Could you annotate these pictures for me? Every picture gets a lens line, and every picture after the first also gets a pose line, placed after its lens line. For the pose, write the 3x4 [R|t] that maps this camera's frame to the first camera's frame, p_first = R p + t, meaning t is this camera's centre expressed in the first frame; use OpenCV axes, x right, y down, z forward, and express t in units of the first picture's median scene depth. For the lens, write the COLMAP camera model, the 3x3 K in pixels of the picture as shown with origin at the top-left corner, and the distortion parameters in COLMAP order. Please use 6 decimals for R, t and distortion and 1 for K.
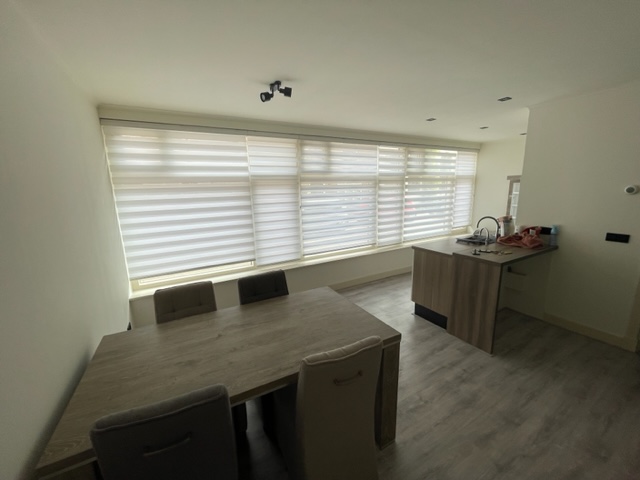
lens RADIAL K [[265.2, 0, 320.0], [0, 265.2, 240.0], [0, 0, 1]] dist [-0.000683, 0.000434]
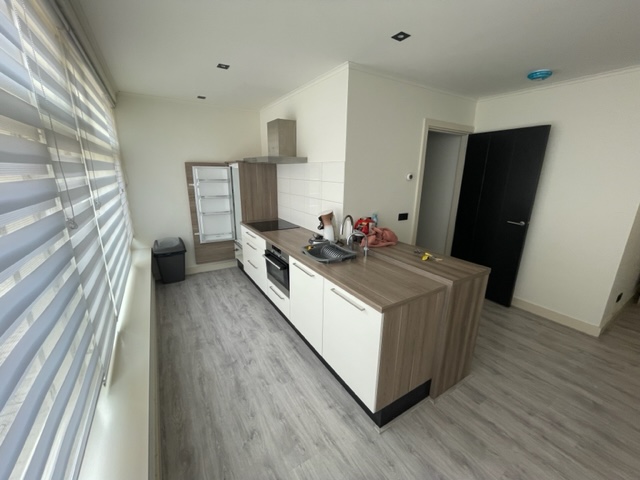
lens RADIAL K [[258.8, 0, 316.6], [0, 258.8, 240.8], [0, 0, 1]] dist [-0.011196, 0.000131]
pose [[-0.037215, -0.239493, 0.970185, -0.024324], [0.181221, 0.953142, 0.242237, -0.219628], [-0.982738, 0.184833, 0.007930, 1.181090]]
